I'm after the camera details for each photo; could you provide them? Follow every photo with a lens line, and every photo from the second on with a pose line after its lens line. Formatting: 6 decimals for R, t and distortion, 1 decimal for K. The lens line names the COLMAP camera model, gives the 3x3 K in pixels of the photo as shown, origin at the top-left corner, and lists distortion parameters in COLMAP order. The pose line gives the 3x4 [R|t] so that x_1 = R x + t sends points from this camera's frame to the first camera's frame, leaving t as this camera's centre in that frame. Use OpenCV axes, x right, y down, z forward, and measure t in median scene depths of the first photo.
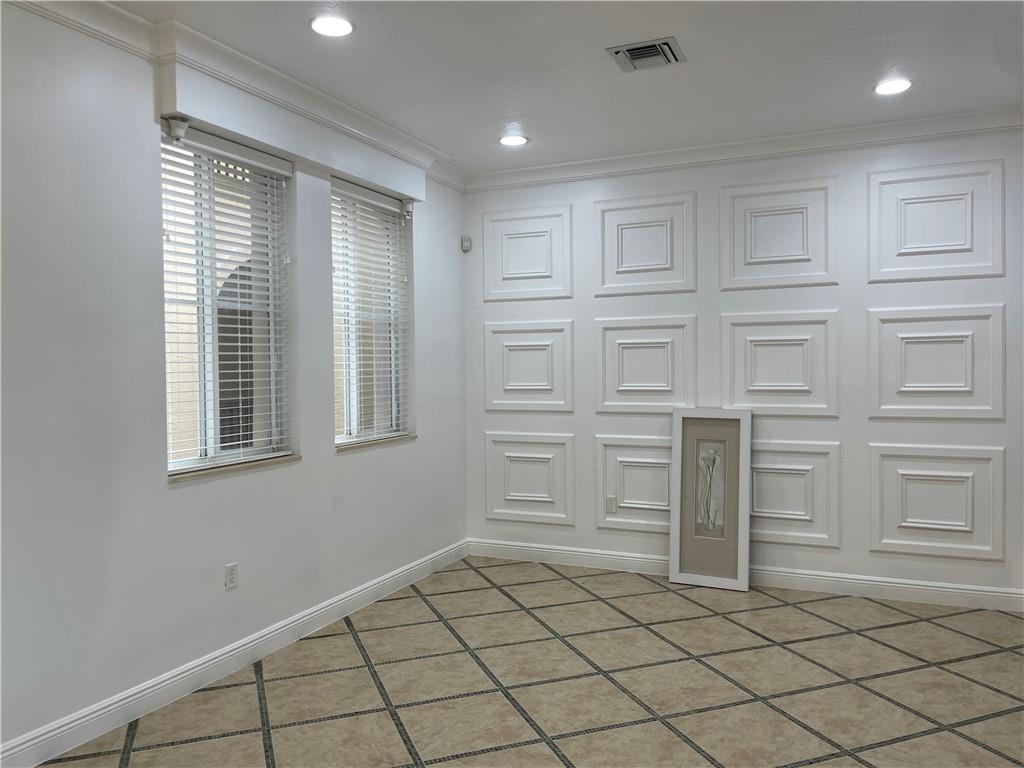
lens RADIAL K [[782.2, 0, 516.9], [0, 782.2, 386.7], [0, 0, 1]] dist [0.091726, -0.125681]
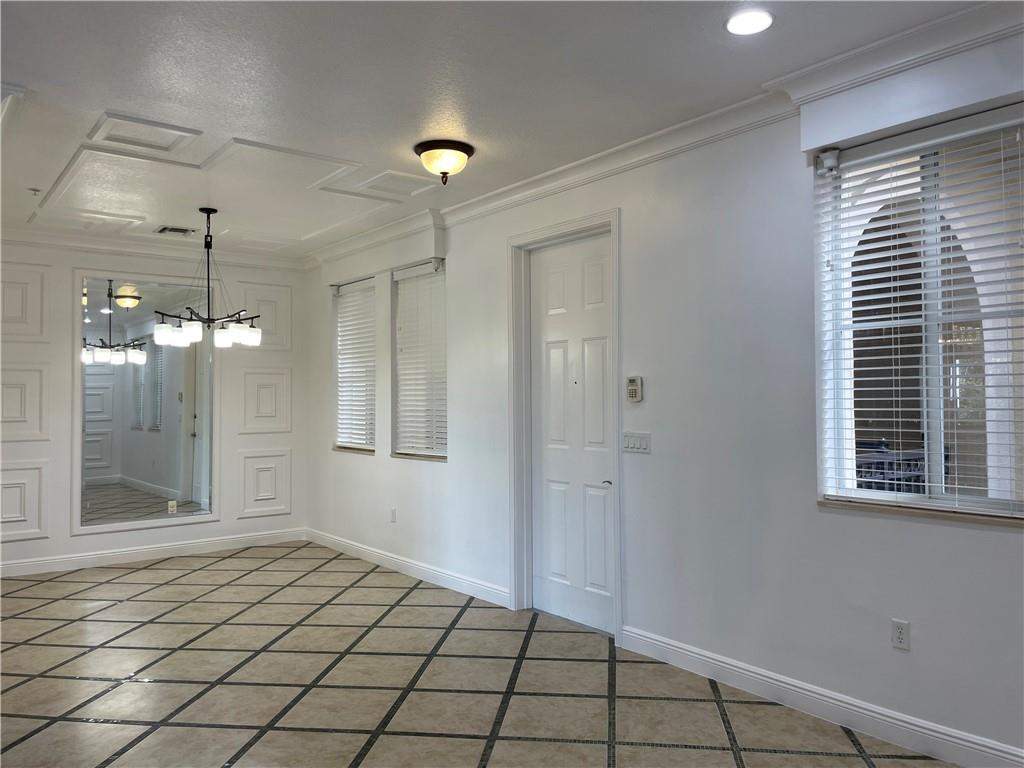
lens RADIAL K [[782.2, 0, 516.9], [0, 782.2, 386.7], [0, 0, 1]] dist [0.091726, -0.125681]
pose [[-0.471307, 0.002187, -0.881966, 3.257637], [-0.014147, 0.999850, 0.010039, -0.188891], [0.881856, 0.017209, -0.471205, 5.578225]]
